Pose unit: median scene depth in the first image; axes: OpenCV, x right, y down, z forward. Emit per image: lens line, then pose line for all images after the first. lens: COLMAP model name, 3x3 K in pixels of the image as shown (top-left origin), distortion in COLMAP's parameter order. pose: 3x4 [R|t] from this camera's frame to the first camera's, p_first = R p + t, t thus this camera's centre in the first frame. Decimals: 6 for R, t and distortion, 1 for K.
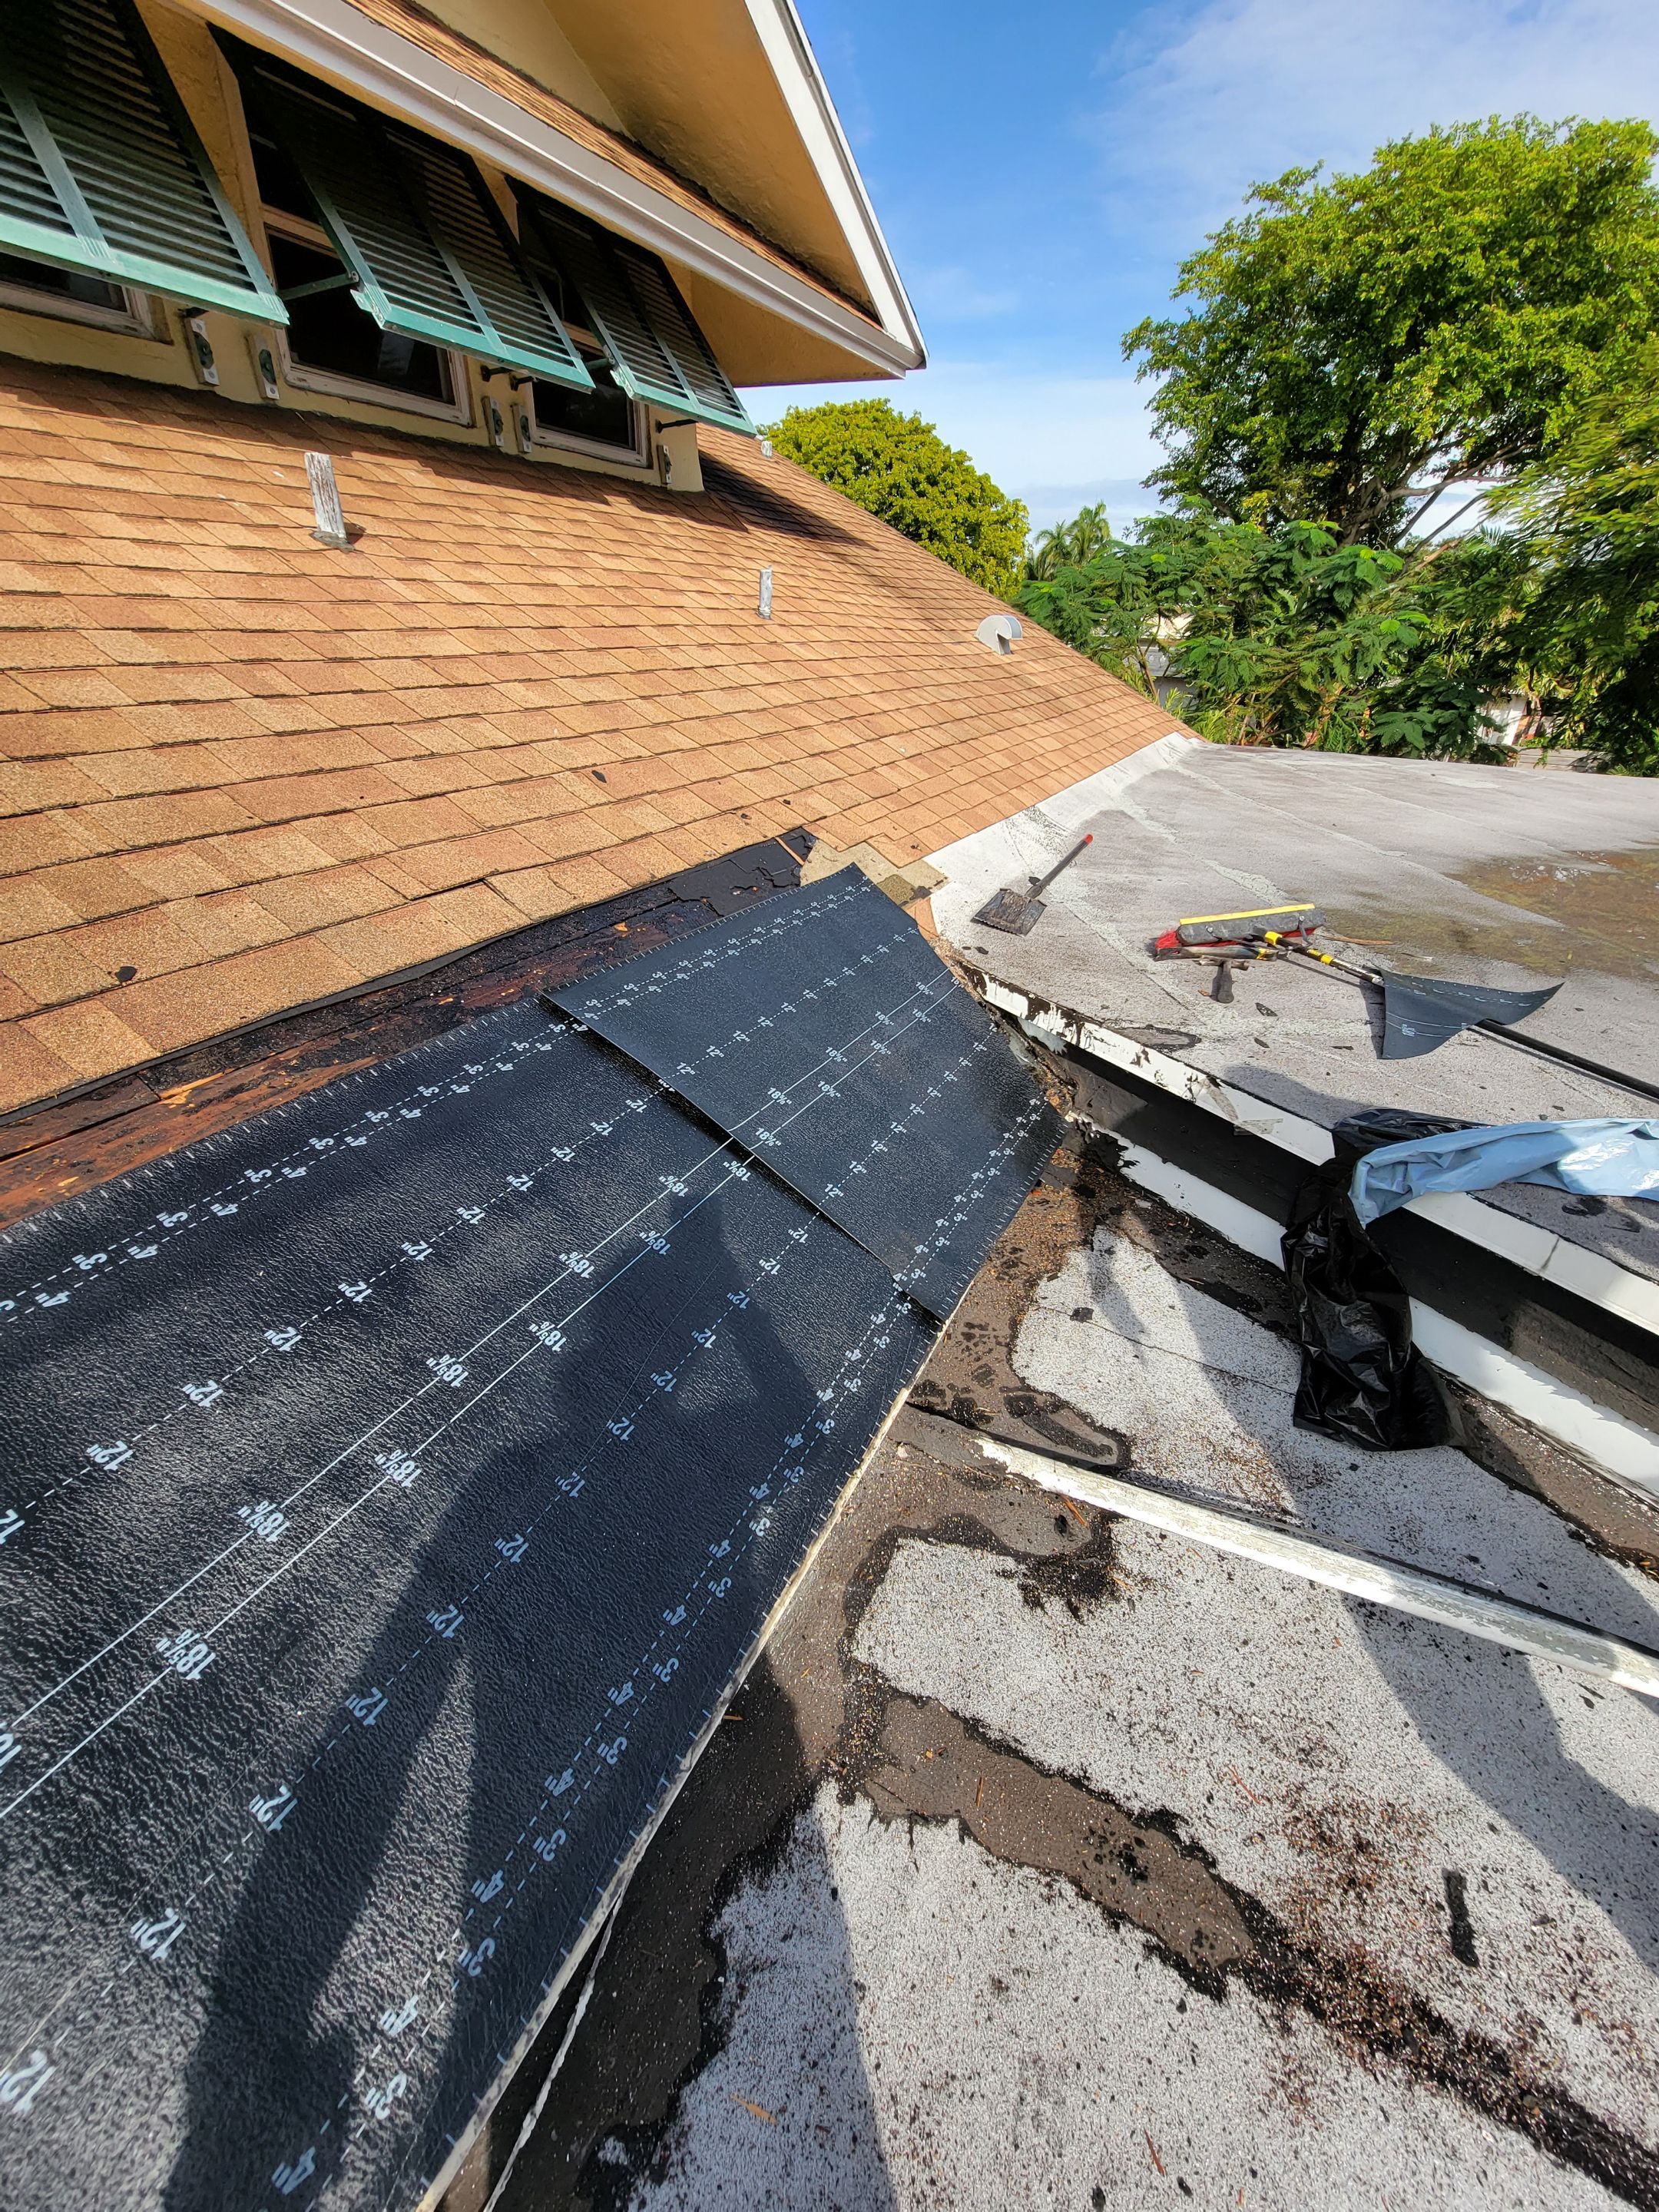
lens RADIAL K [[907.9, 0, 836.4], [0, 907.9, 1098.9], [0, 0, 1]] dist [-0.001789, -0.001522]
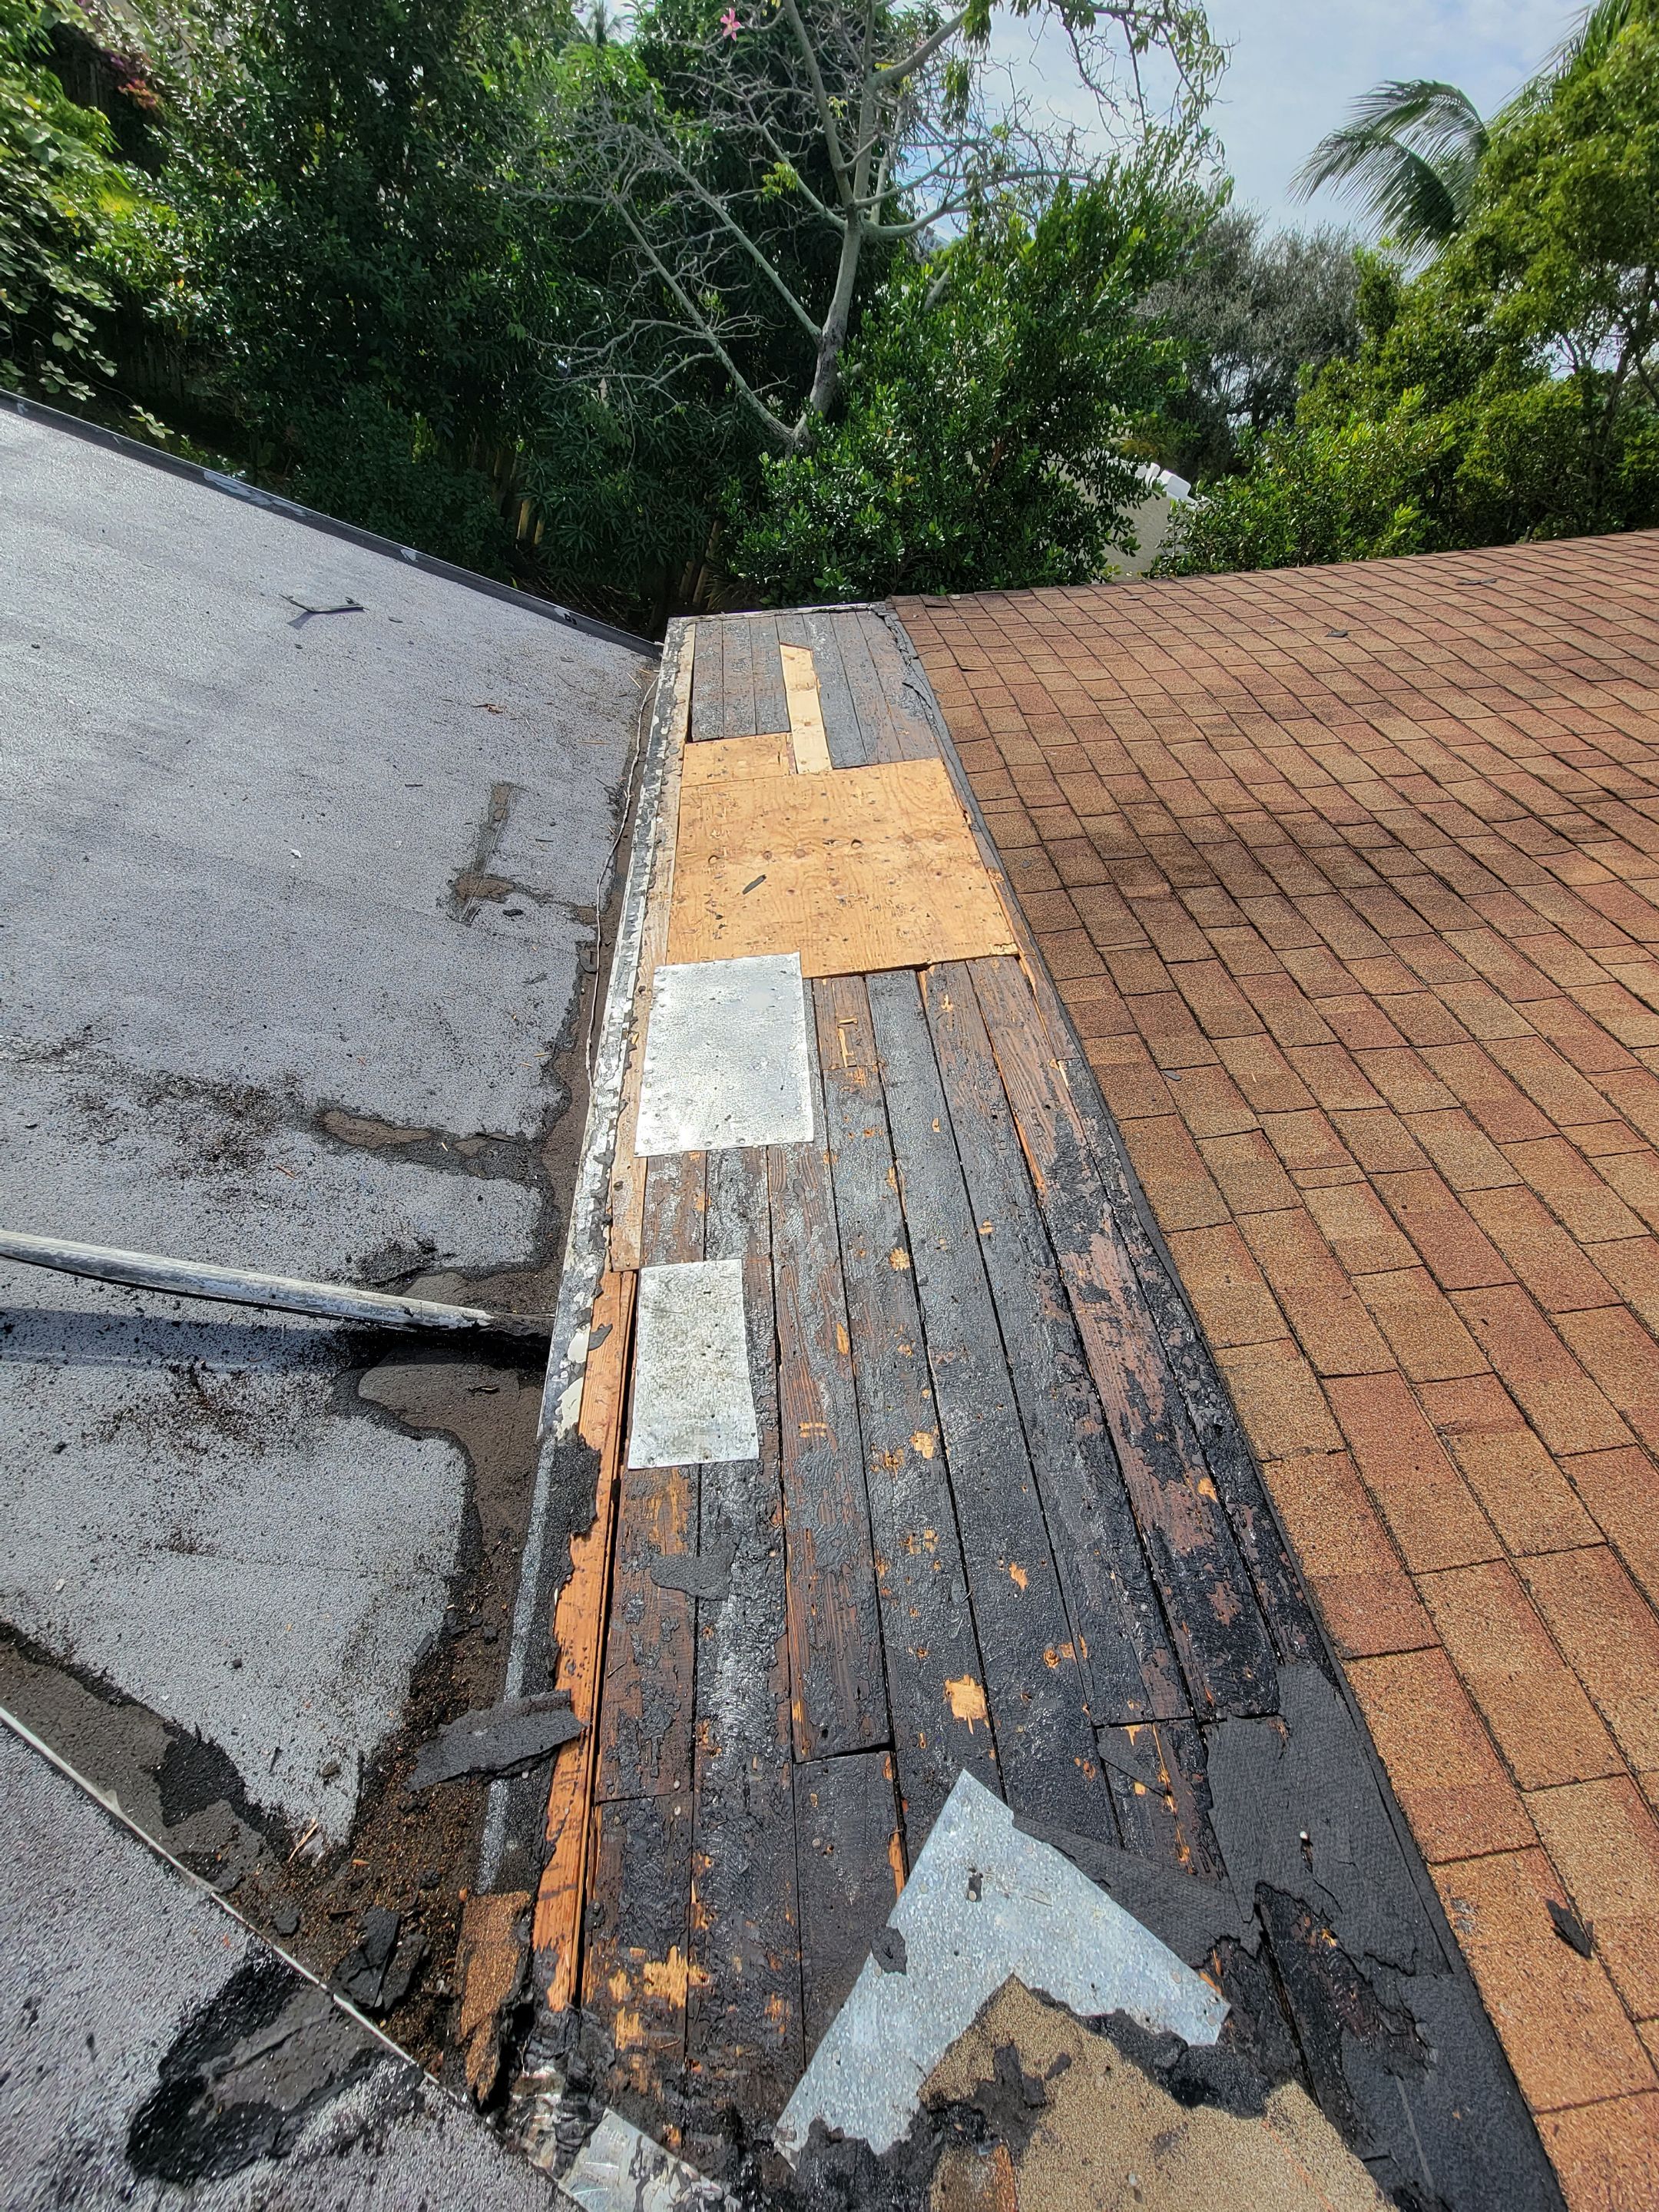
lens RADIAL K [[907.9, 0, 813.6], [0, 907.9, 1088.6], [0, 0, 1]] dist [-0.001789, -0.001522]
pose [[-0.785016, 0.082136, -0.614006, 0.187479], [-0.575716, 0.269182, 0.772070, -0.300391], [0.228694, 0.959580, -0.164025, 0.360919]]
